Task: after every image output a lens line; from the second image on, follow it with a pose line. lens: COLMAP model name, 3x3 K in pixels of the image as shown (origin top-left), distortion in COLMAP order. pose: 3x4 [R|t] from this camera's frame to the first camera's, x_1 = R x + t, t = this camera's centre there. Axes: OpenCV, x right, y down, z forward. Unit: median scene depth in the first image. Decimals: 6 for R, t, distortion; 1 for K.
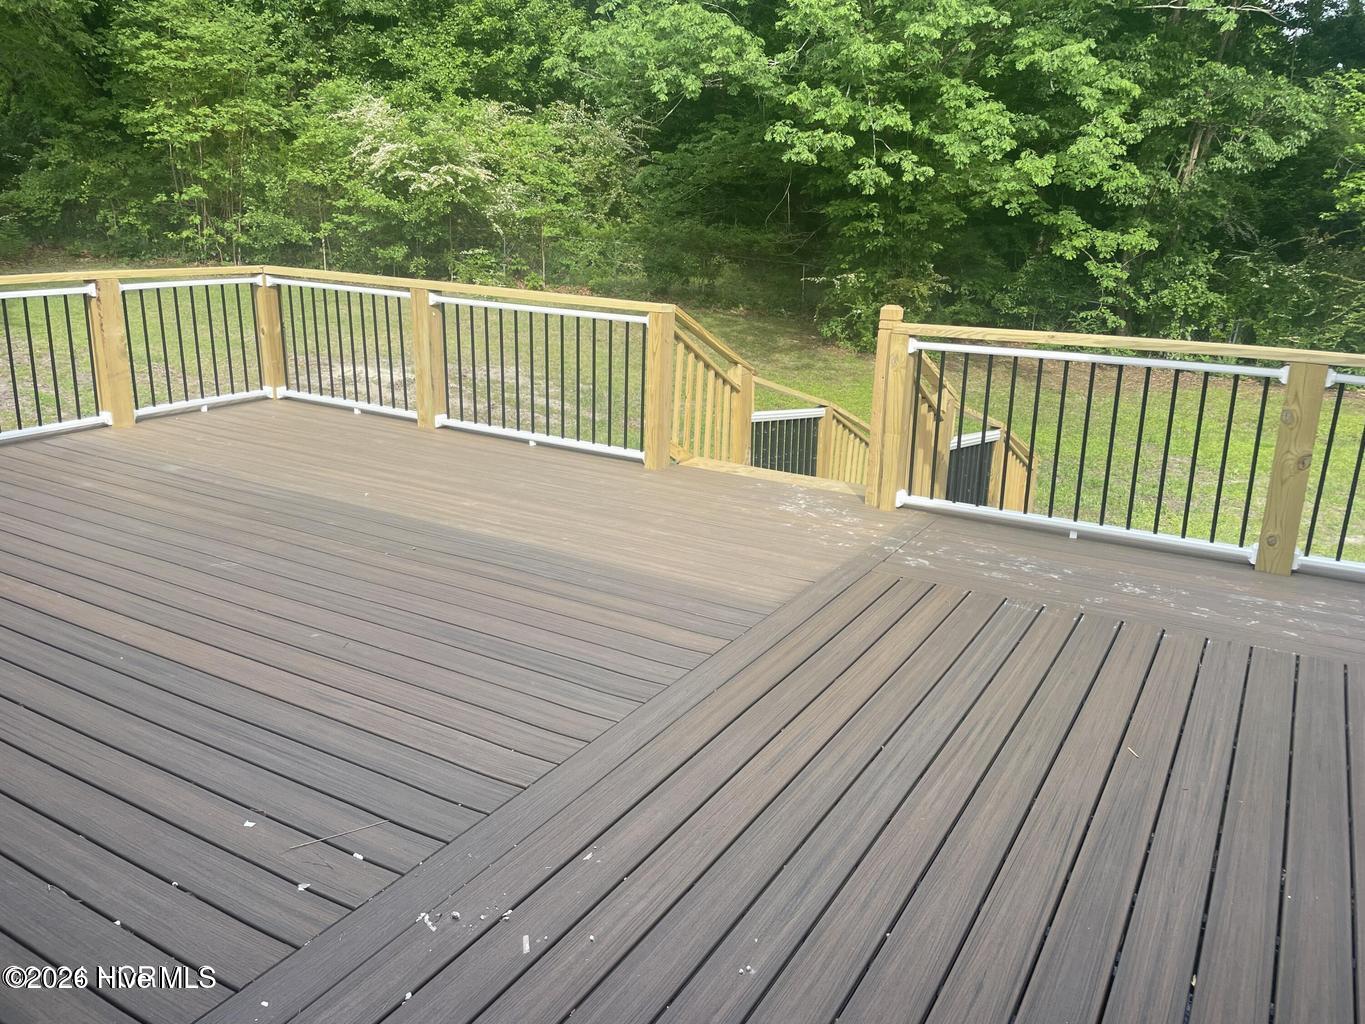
lens RADIAL K [[1042.6, 0, 685.7], [0, 1042.6, 493.6], [0, 0, 1]] dist [0.089418, -0.111716]
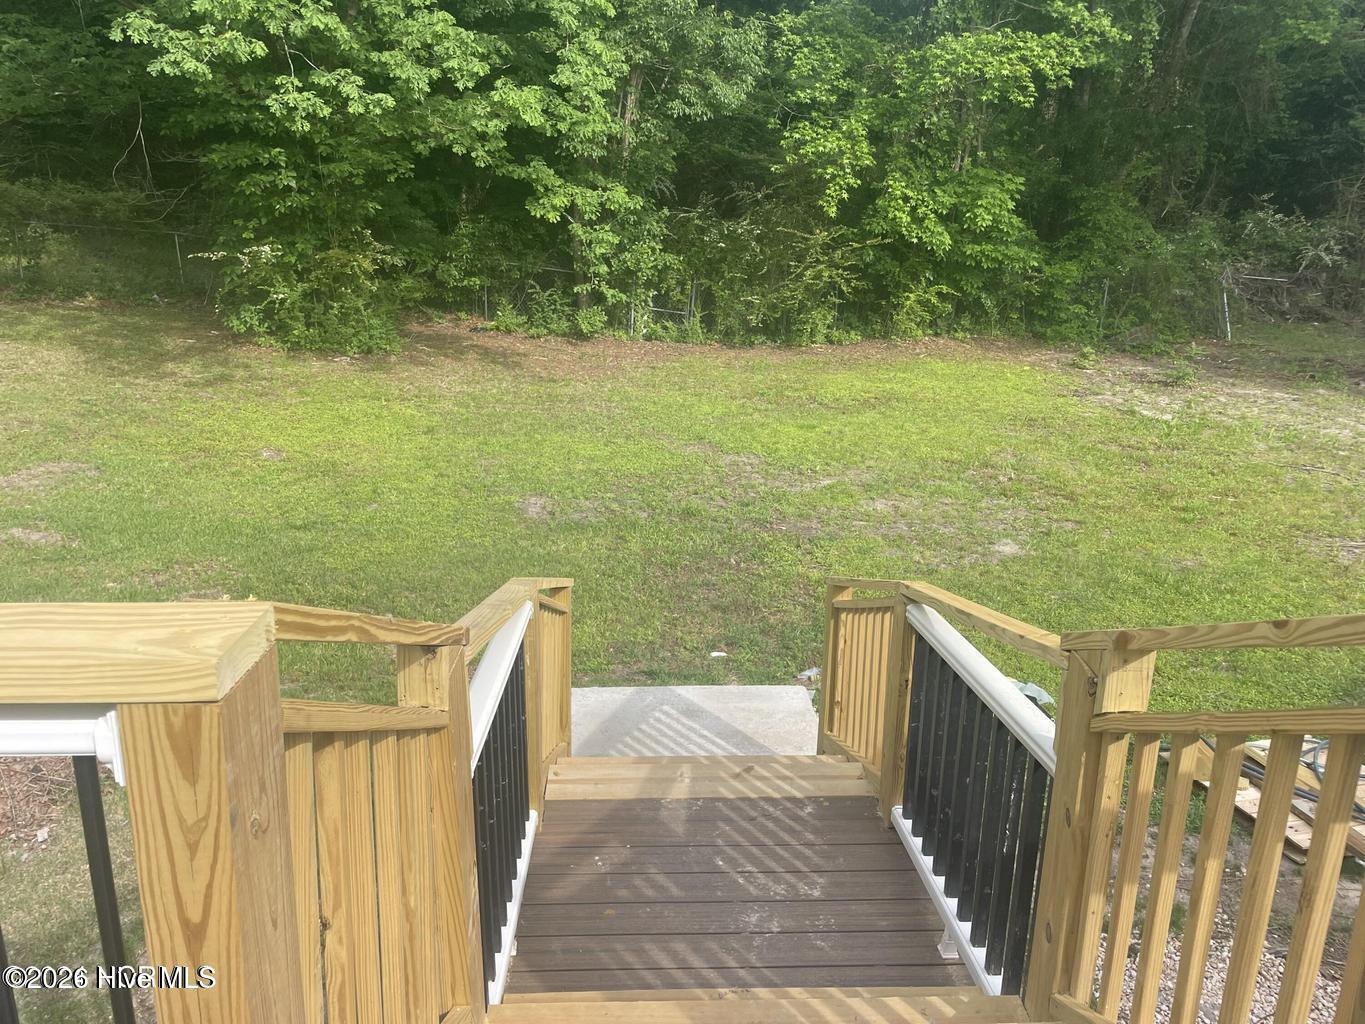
lens RADIAL K [[1042.6, 0, 685.7], [0, 1042.6, 493.6], [0, 0, 1]] dist [0.089418, -0.111716]
pose [[0.835295, -0.166527, 0.523977, -0.010571], [0.146946, 0.985976, 0.079104, -0.054926], [-0.529802, 0.010921, 0.848051, 0.223247]]
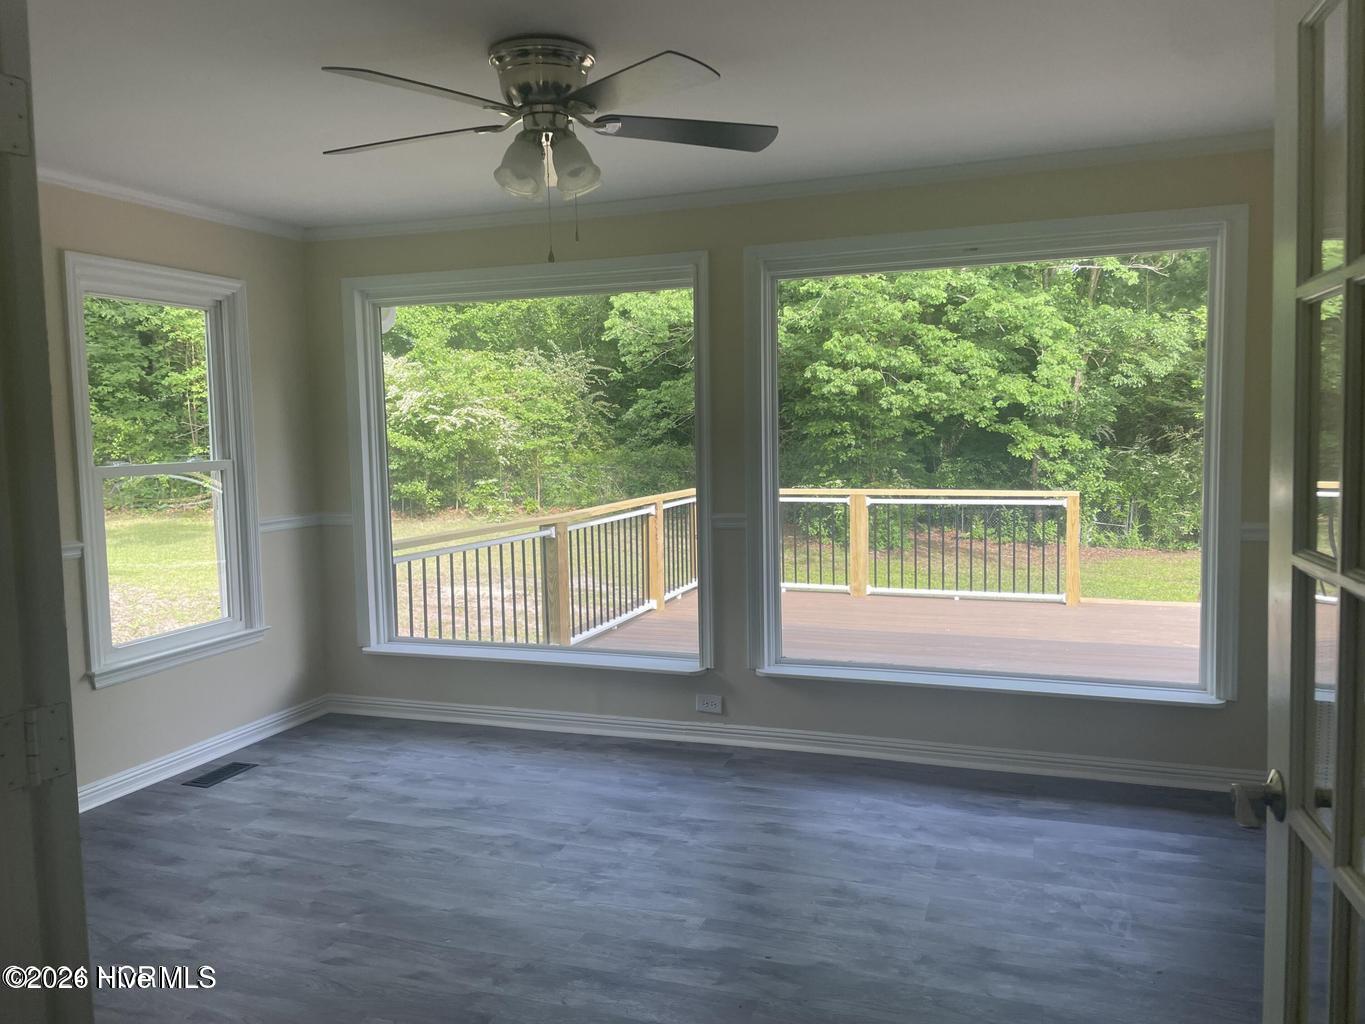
lens RADIAL K [[1037.5, 0, 676.8], [0, 1037.5, 507.2], [0, 0, 1]] dist [0.098373, -0.103668]
pose [[0.981571, -0.061690, 0.180866, -0.228583], [0.095203, 0.978507, -0.182922, 0.015488], [-0.165694, 0.196770, 0.966347, -0.089583]]
